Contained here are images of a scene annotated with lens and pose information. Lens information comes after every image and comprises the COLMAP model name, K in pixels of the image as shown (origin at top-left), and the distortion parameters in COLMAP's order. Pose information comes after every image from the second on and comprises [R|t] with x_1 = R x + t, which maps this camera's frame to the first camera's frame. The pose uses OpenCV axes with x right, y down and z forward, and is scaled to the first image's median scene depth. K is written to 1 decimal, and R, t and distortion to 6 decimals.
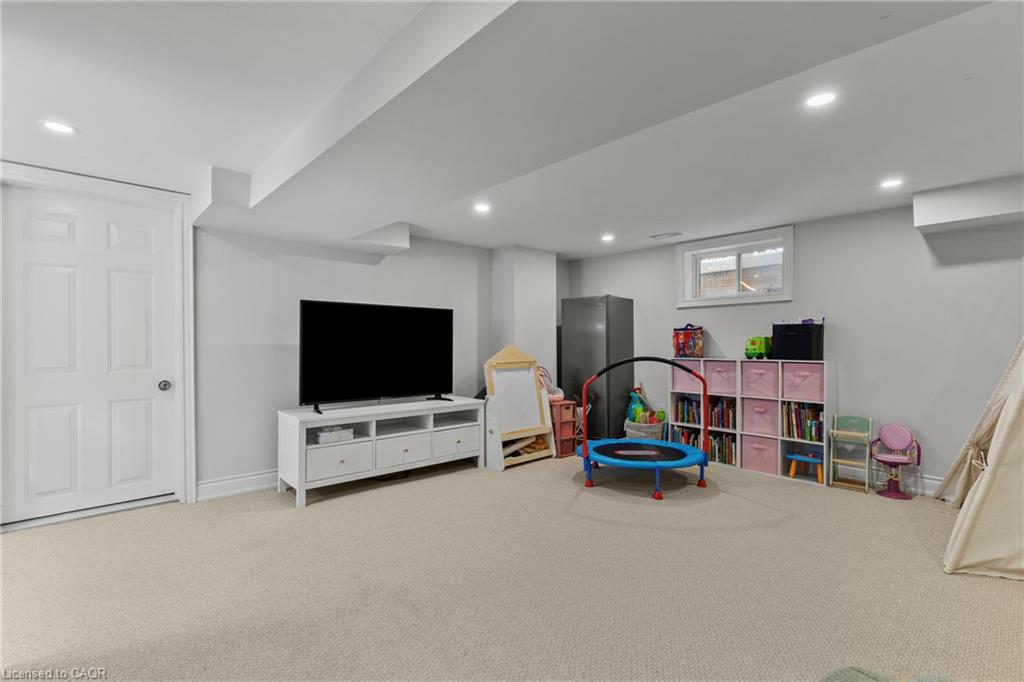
lens RADIAL K [[464.5, 0, 488.7], [0, 464.5, 340.0], [0, 0, 1]] dist [0.000410, -0.000053]
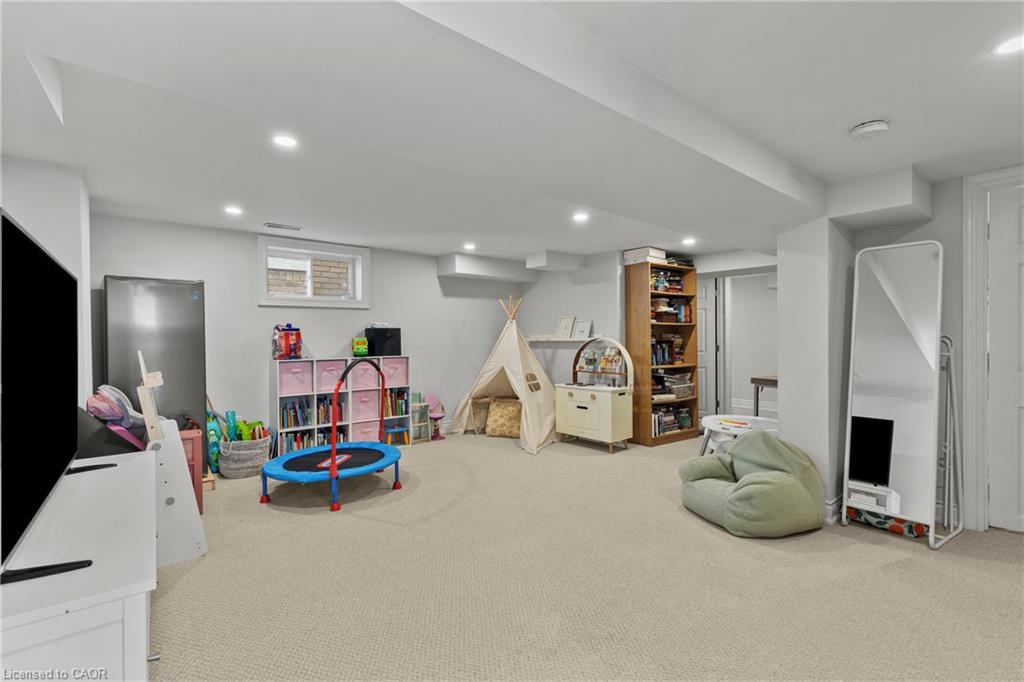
lens RADIAL K [[464.5, 0, 513.1], [0, 464.5, 343.6], [0, 0, 1]] dist [0.000410, -0.000053]
pose [[0.015952, -0.011354, 0.999808, -0.602884], [-0.001484, 0.999934, 0.011379, -0.006718], [-0.999872, -0.001666, 0.015935, 0.608922]]
